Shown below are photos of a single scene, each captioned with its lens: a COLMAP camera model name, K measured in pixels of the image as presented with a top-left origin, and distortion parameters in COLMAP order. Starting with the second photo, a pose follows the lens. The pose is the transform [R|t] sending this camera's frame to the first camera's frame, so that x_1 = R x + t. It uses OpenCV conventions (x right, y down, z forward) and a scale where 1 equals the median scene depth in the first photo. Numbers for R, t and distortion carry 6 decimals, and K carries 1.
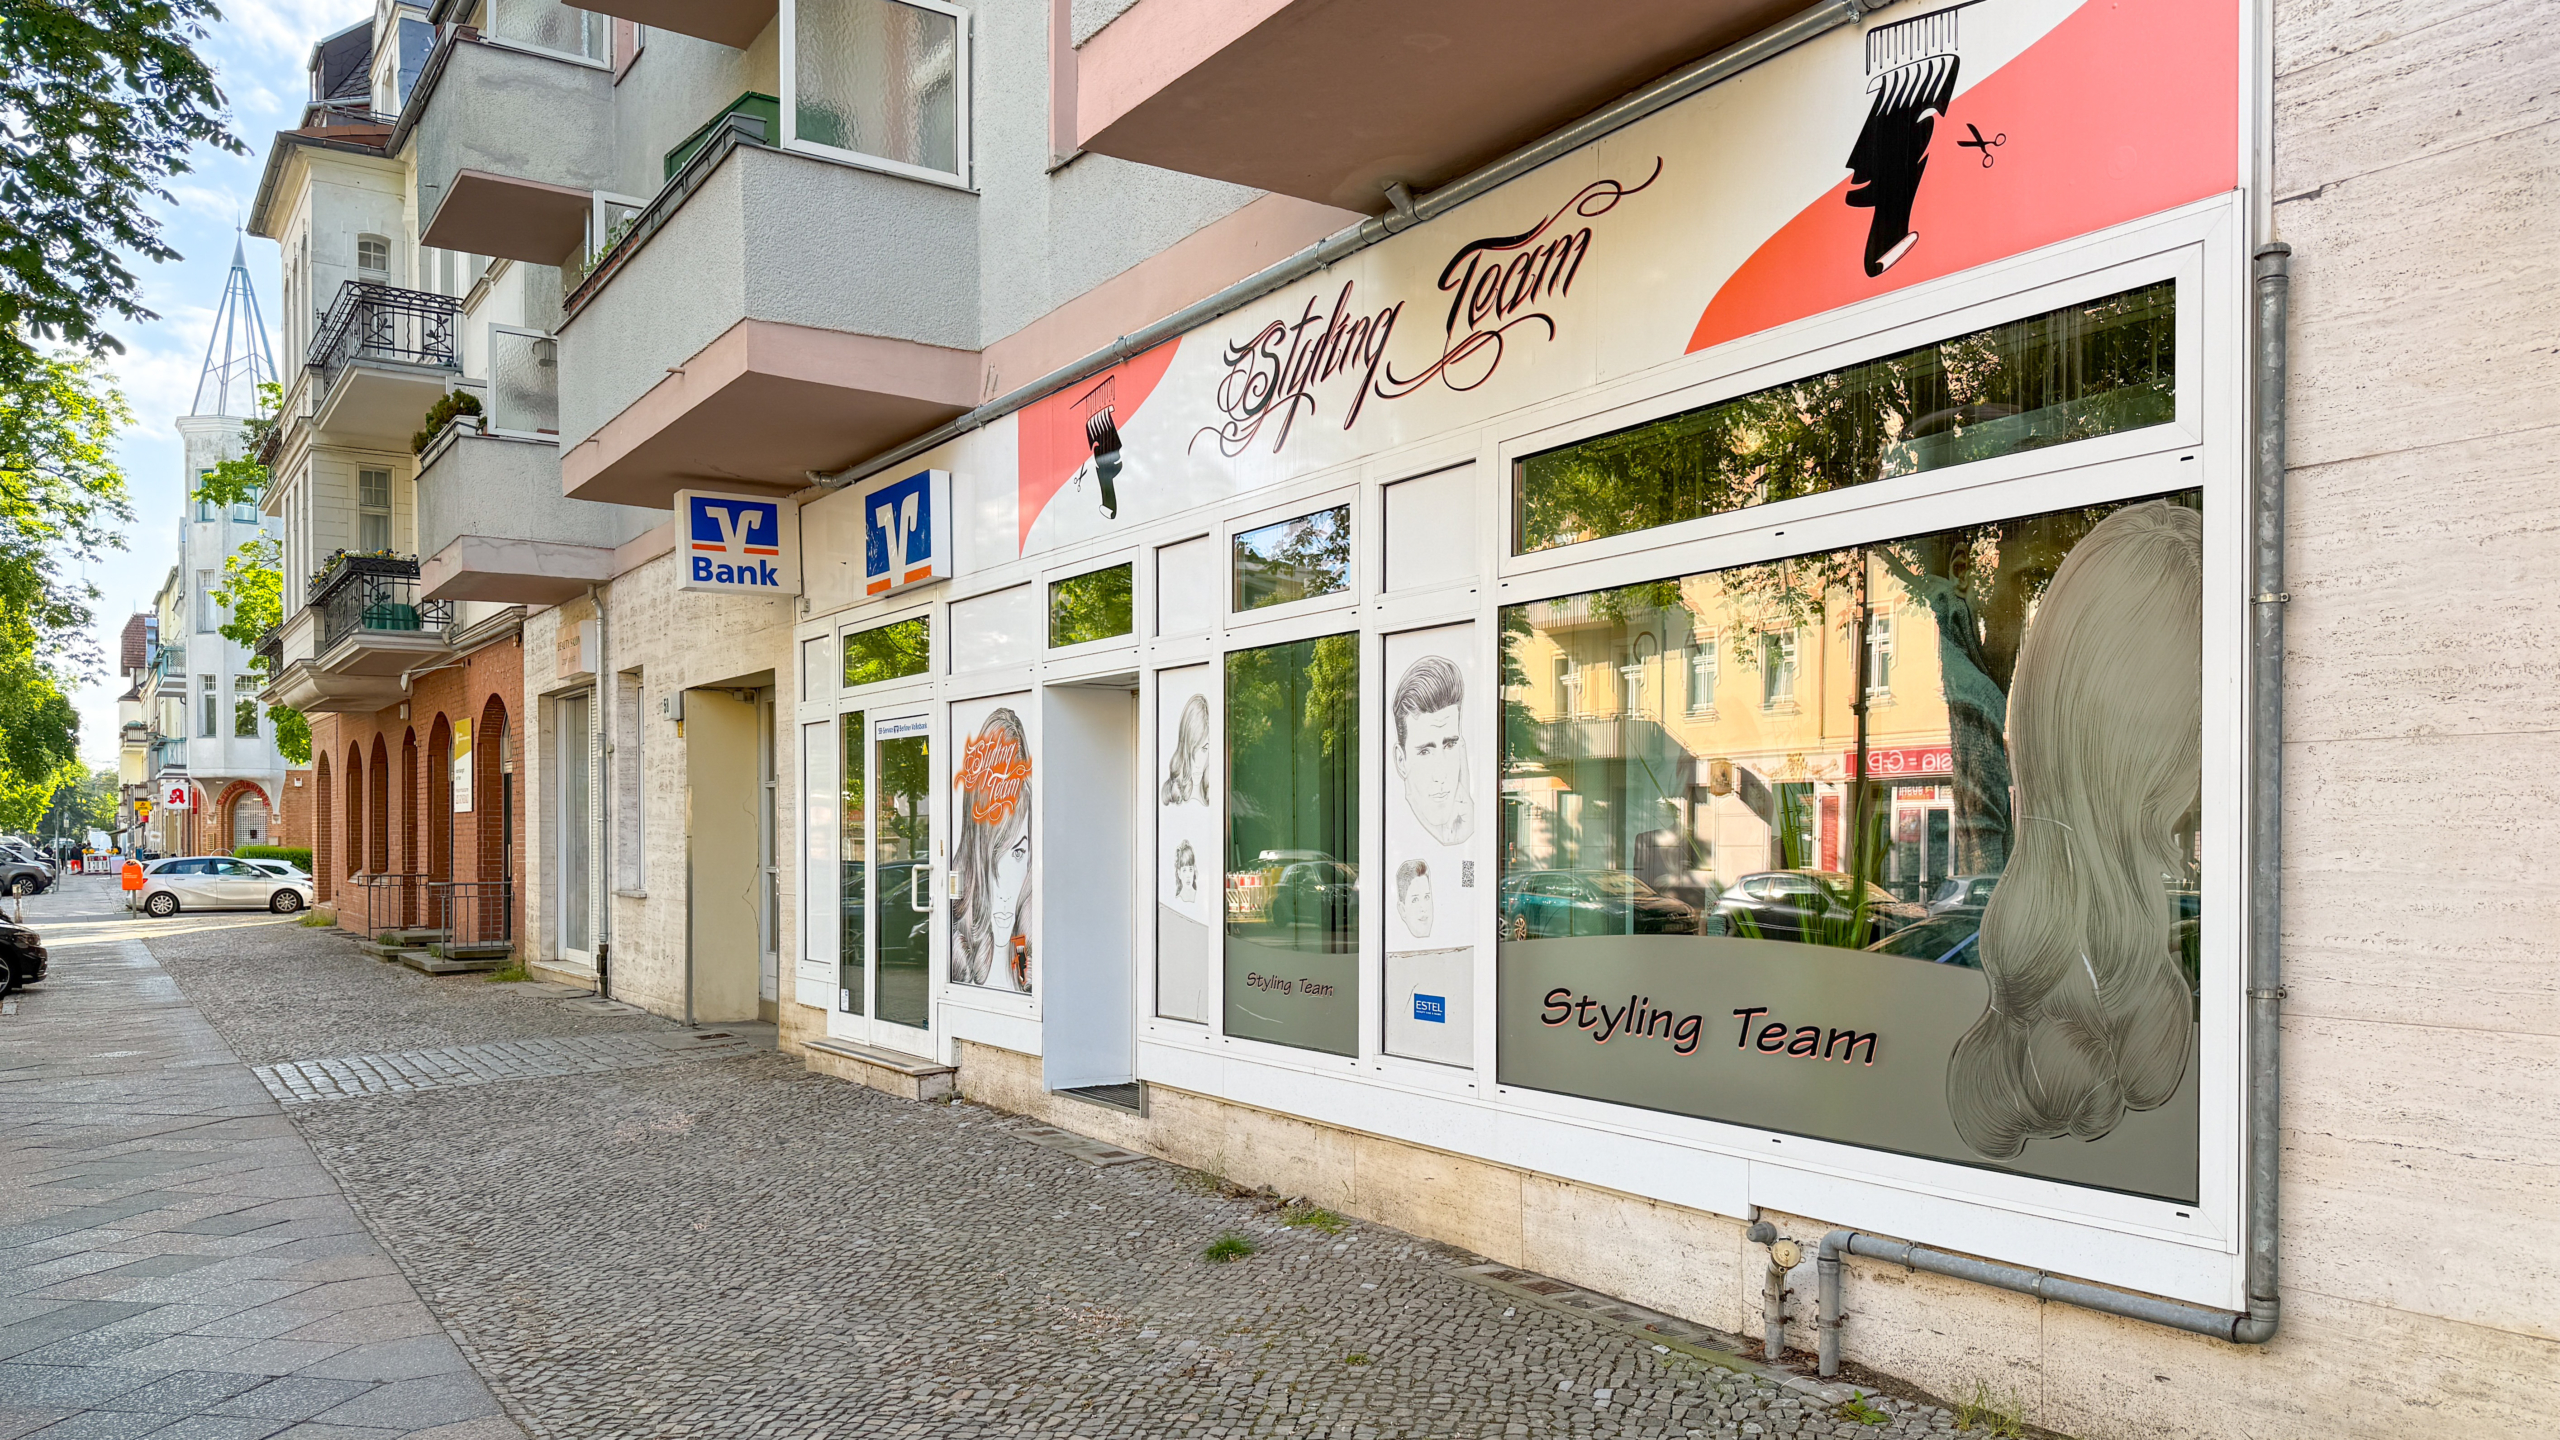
lens RADIAL K [[1788.3, 0, 1289.1], [0, 1788.3, 856.8], [0, 0, 1]] dist [0.020467, -0.032104]
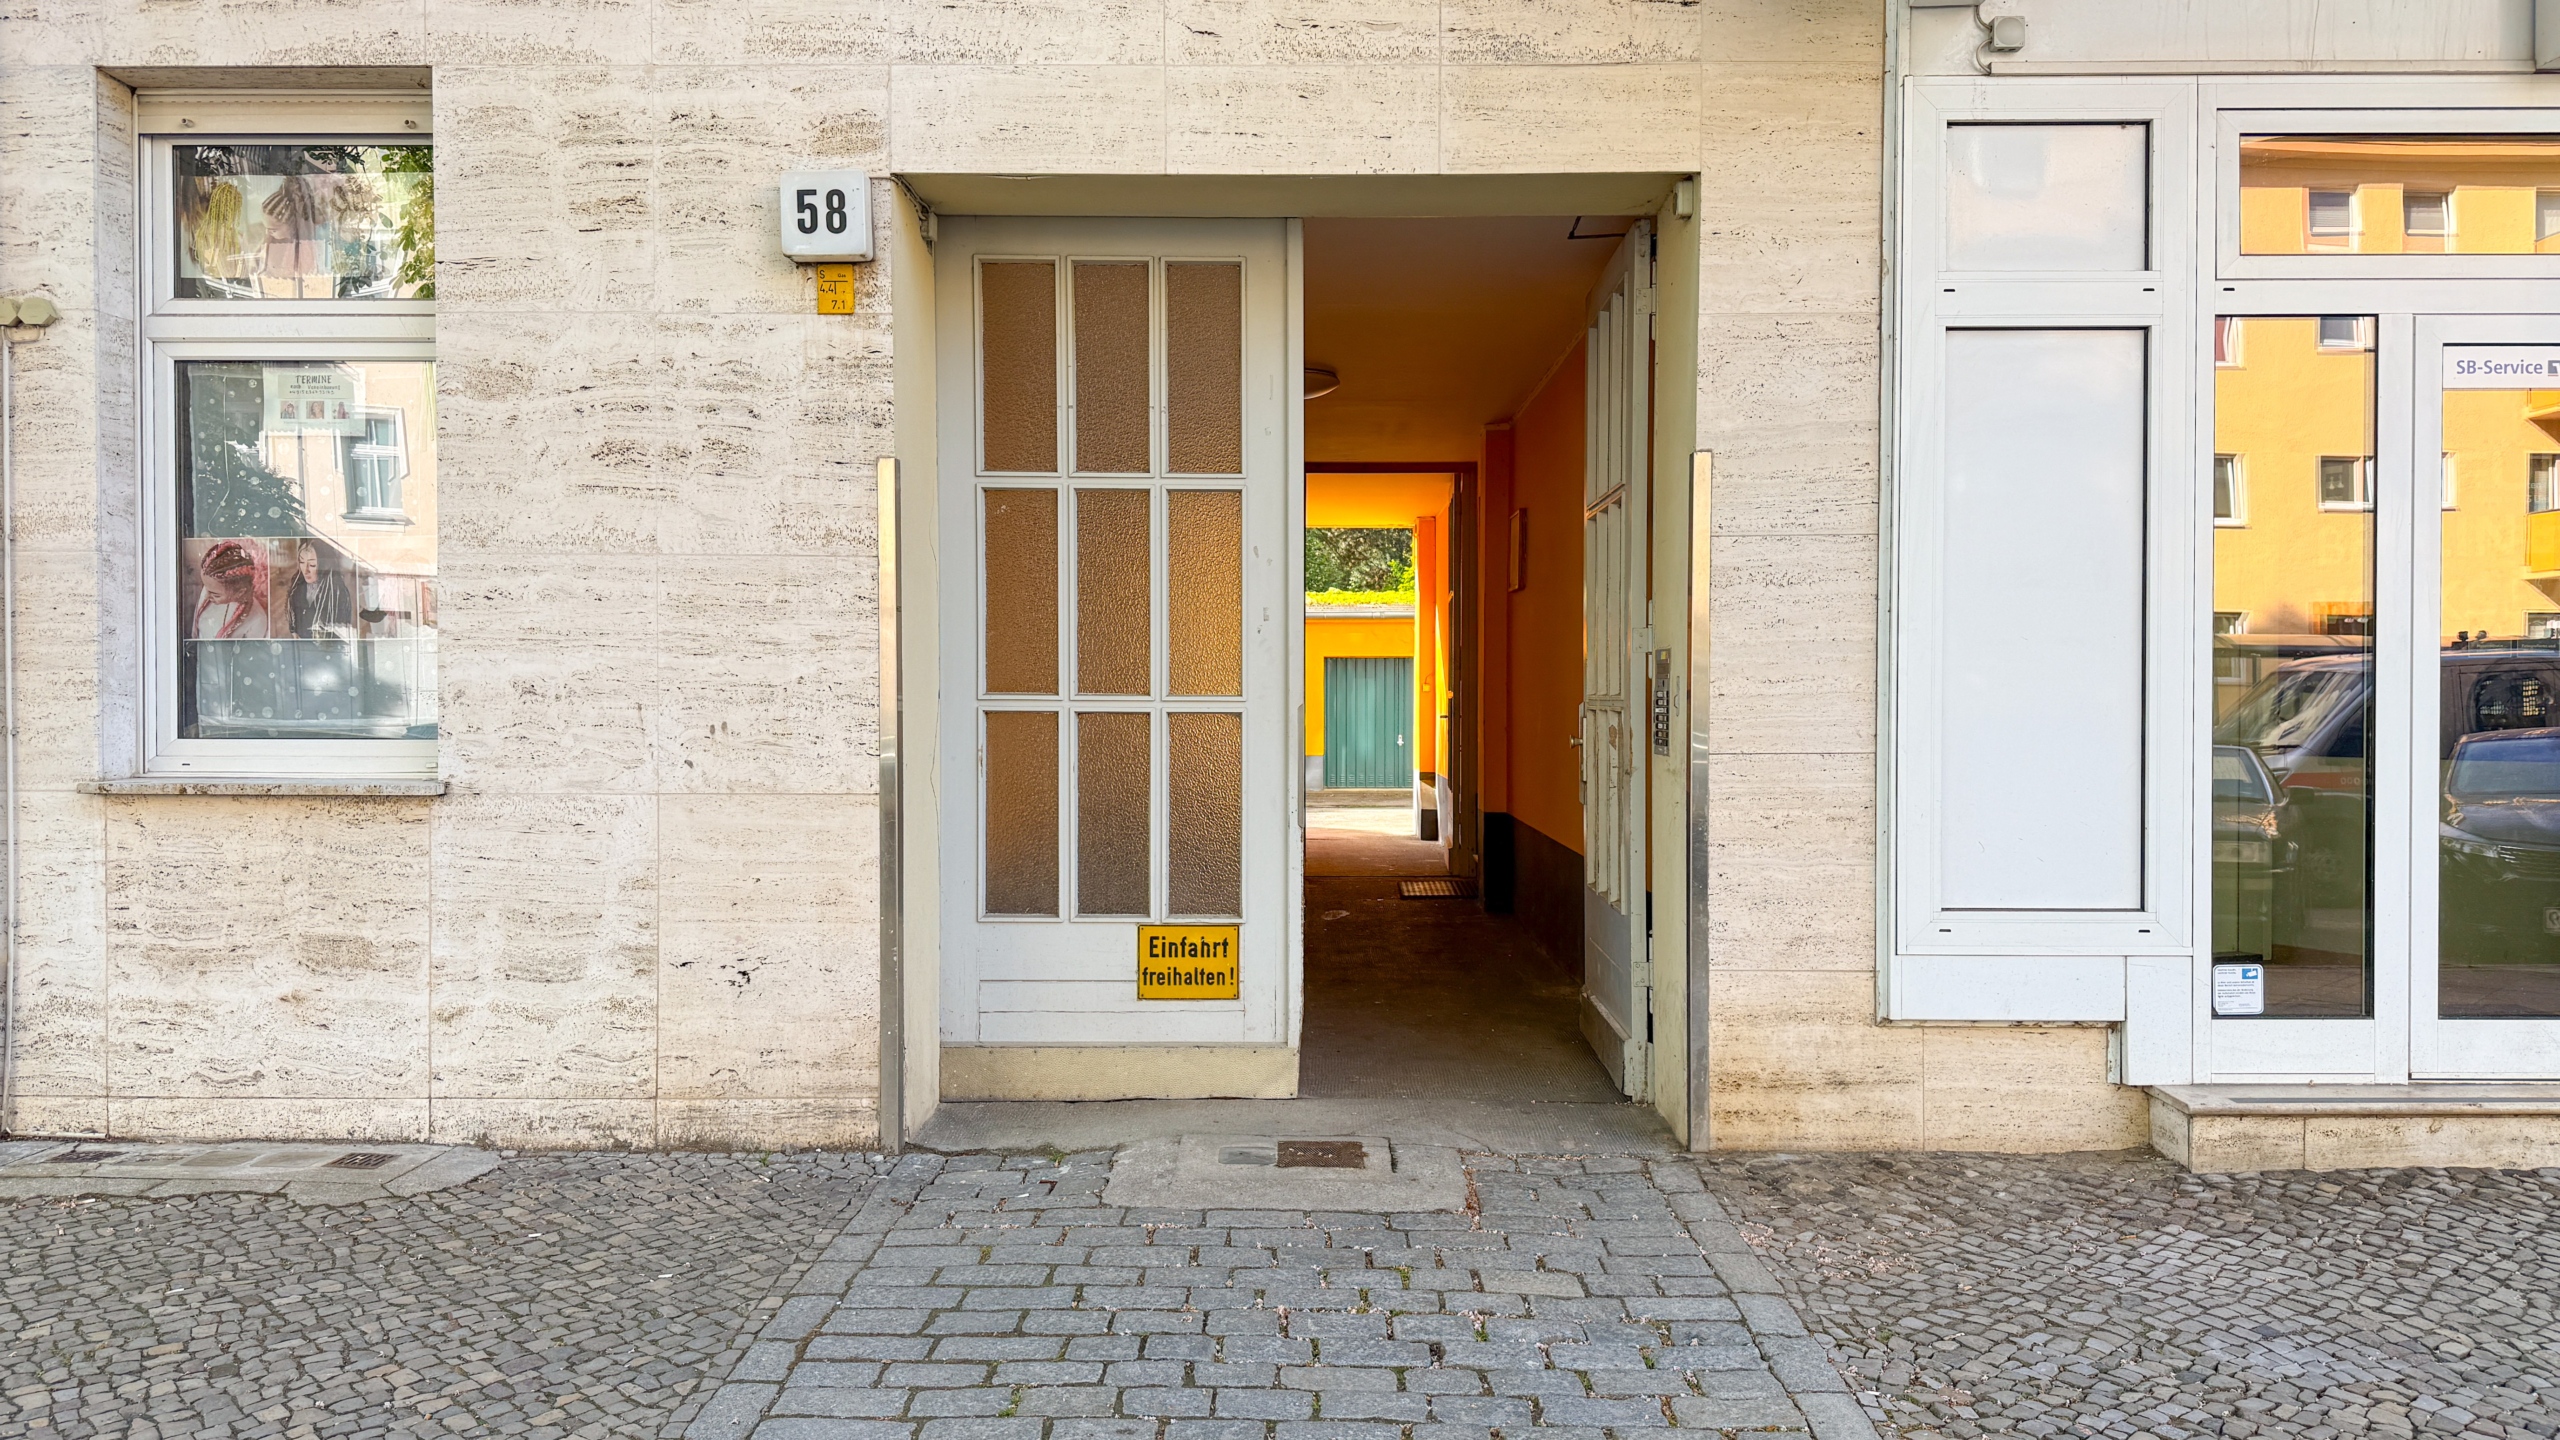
lens RADIAL K [[1788.3, 0, 1276.2], [0, 1788.3, 728.7], [0, 0, 1]] dist [0.020467, -0.032104]
pose [[0.578894, -0.015769, 0.815251, -0.982948], [0.007056, 0.999872, 0.014329, 0.013512], [-0.815373, -0.002543, 0.578931, 1.266052]]
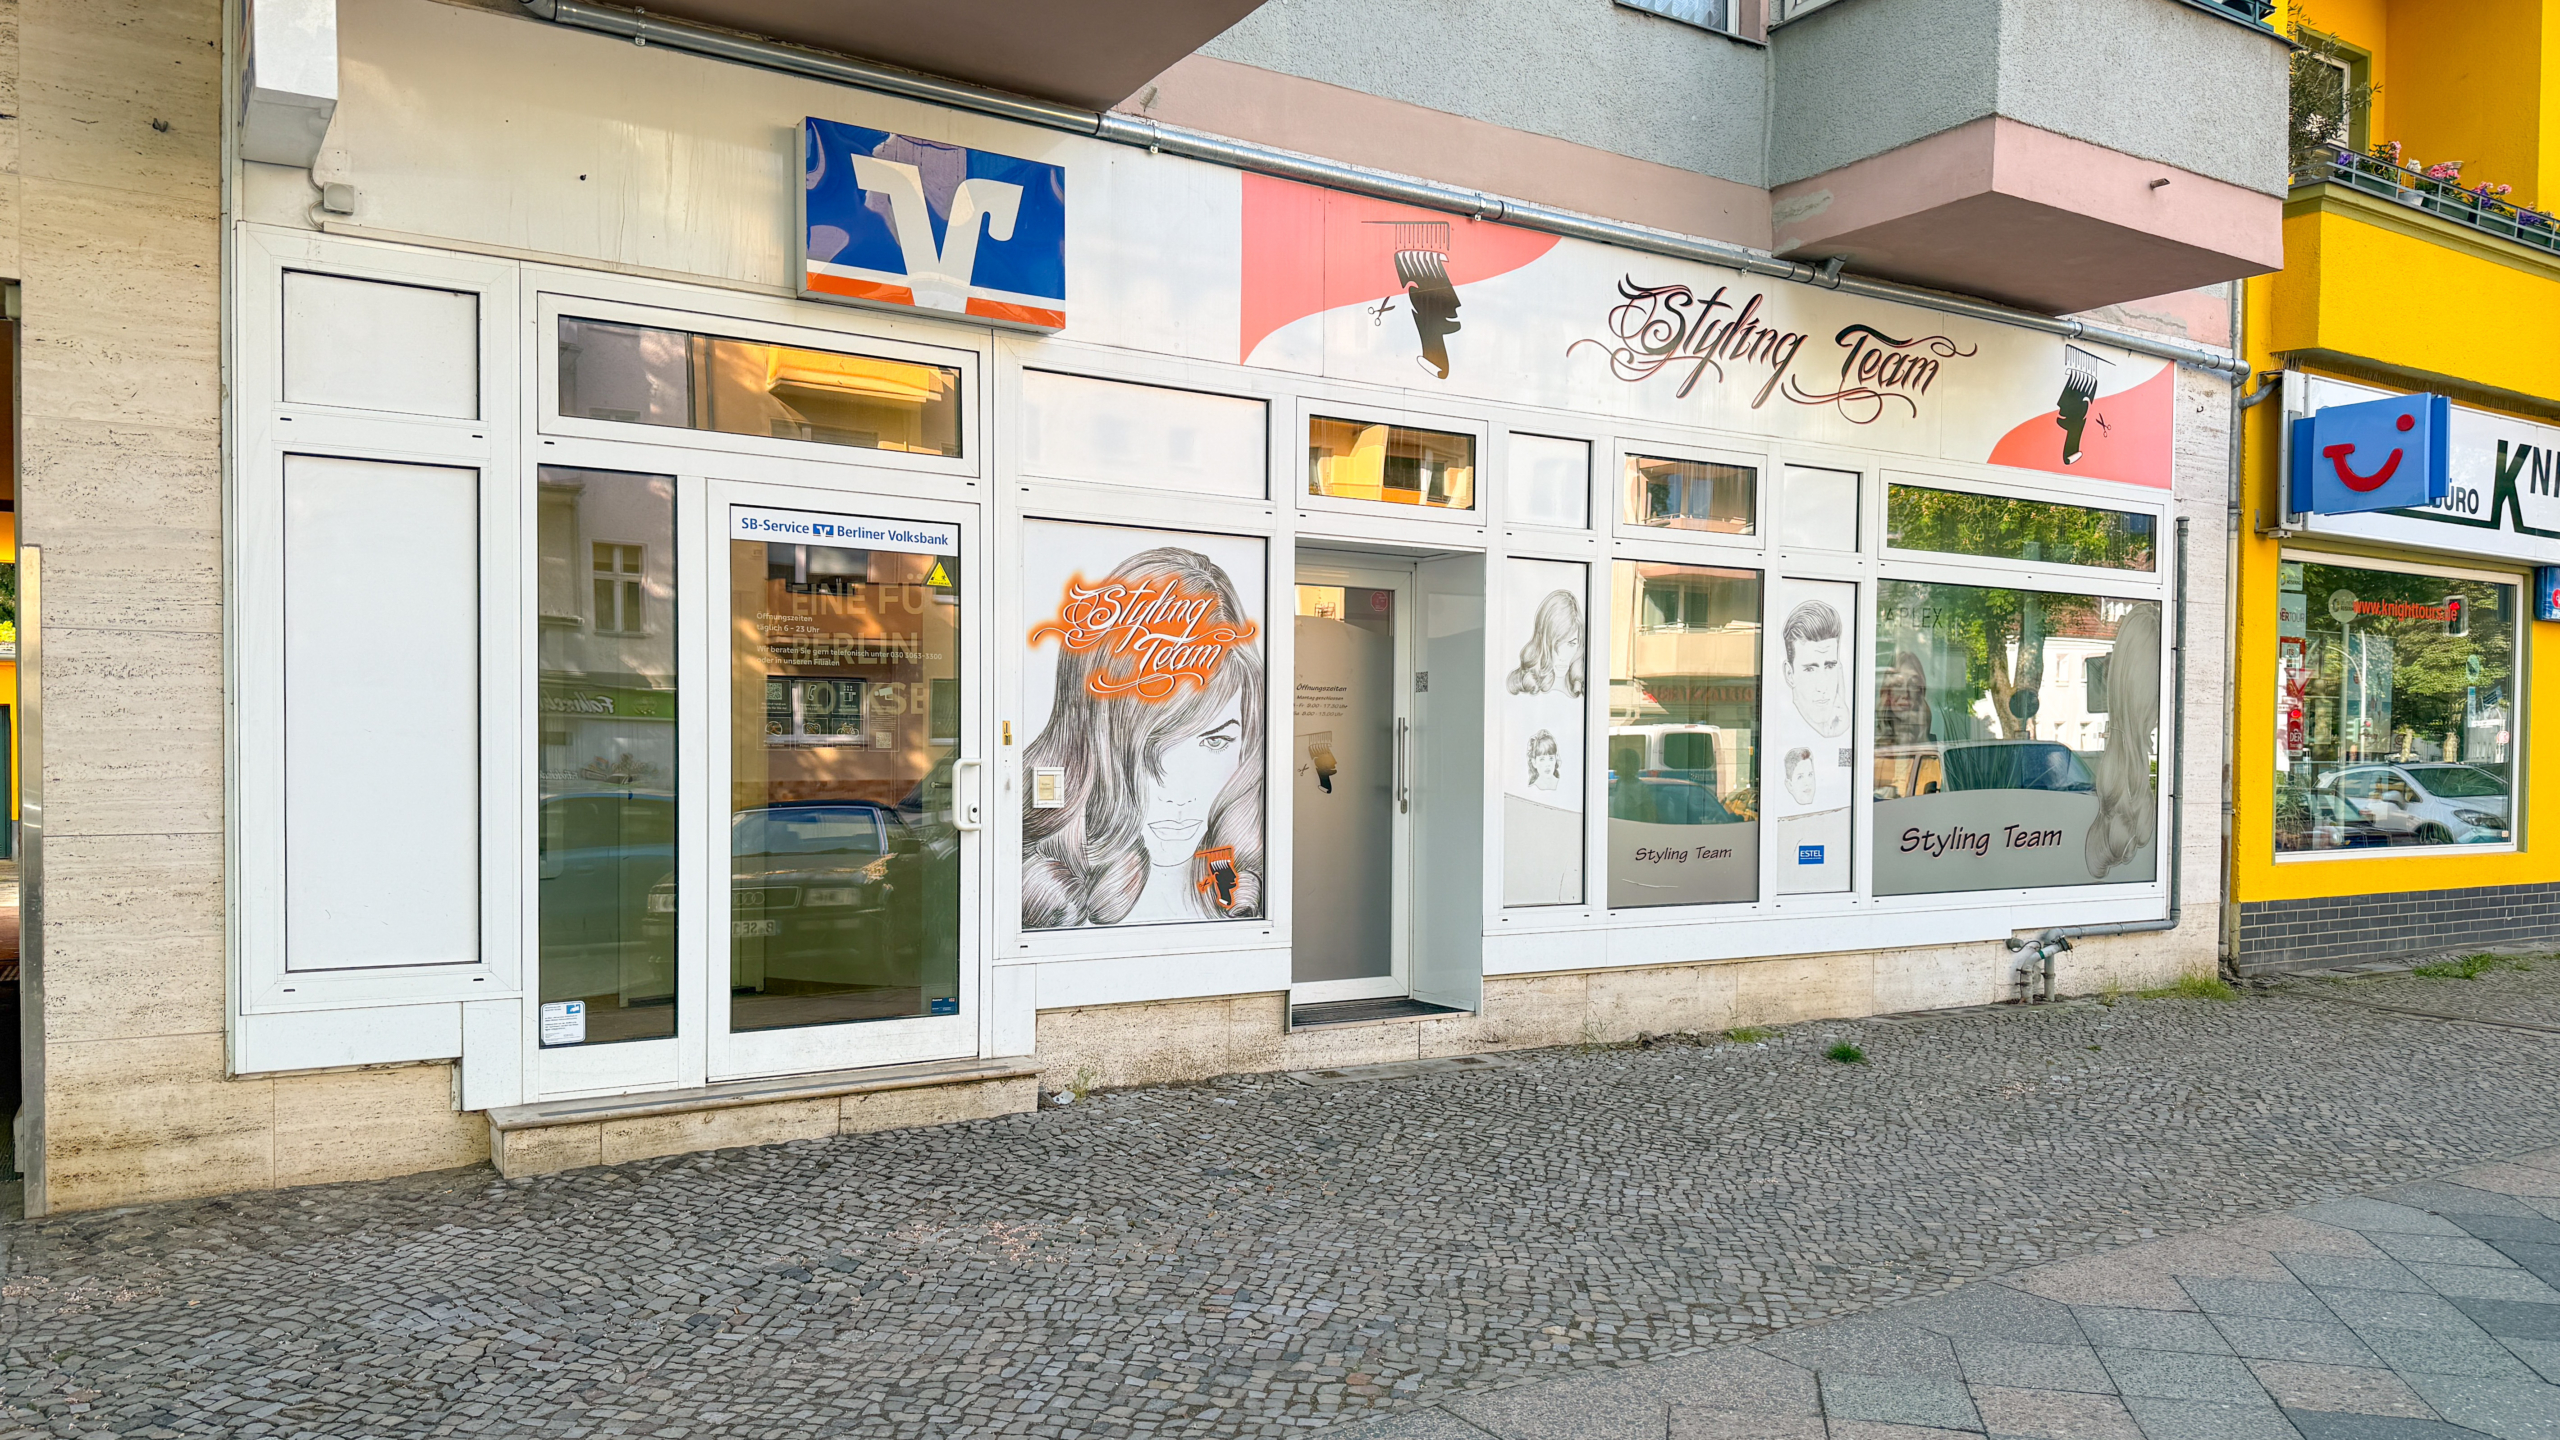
lens RADIAL K [[1788.3, 0, 1304.5], [0, 1788.3, 792.1], [0, 0, 1]] dist [0.020467, -0.032104]
pose [[0.037133, -0.024274, 0.999015, -1.020079], [0.001236, 0.999705, 0.024245, 0.001476], [-0.999310, 0.000335, 0.037152, 1.032627]]
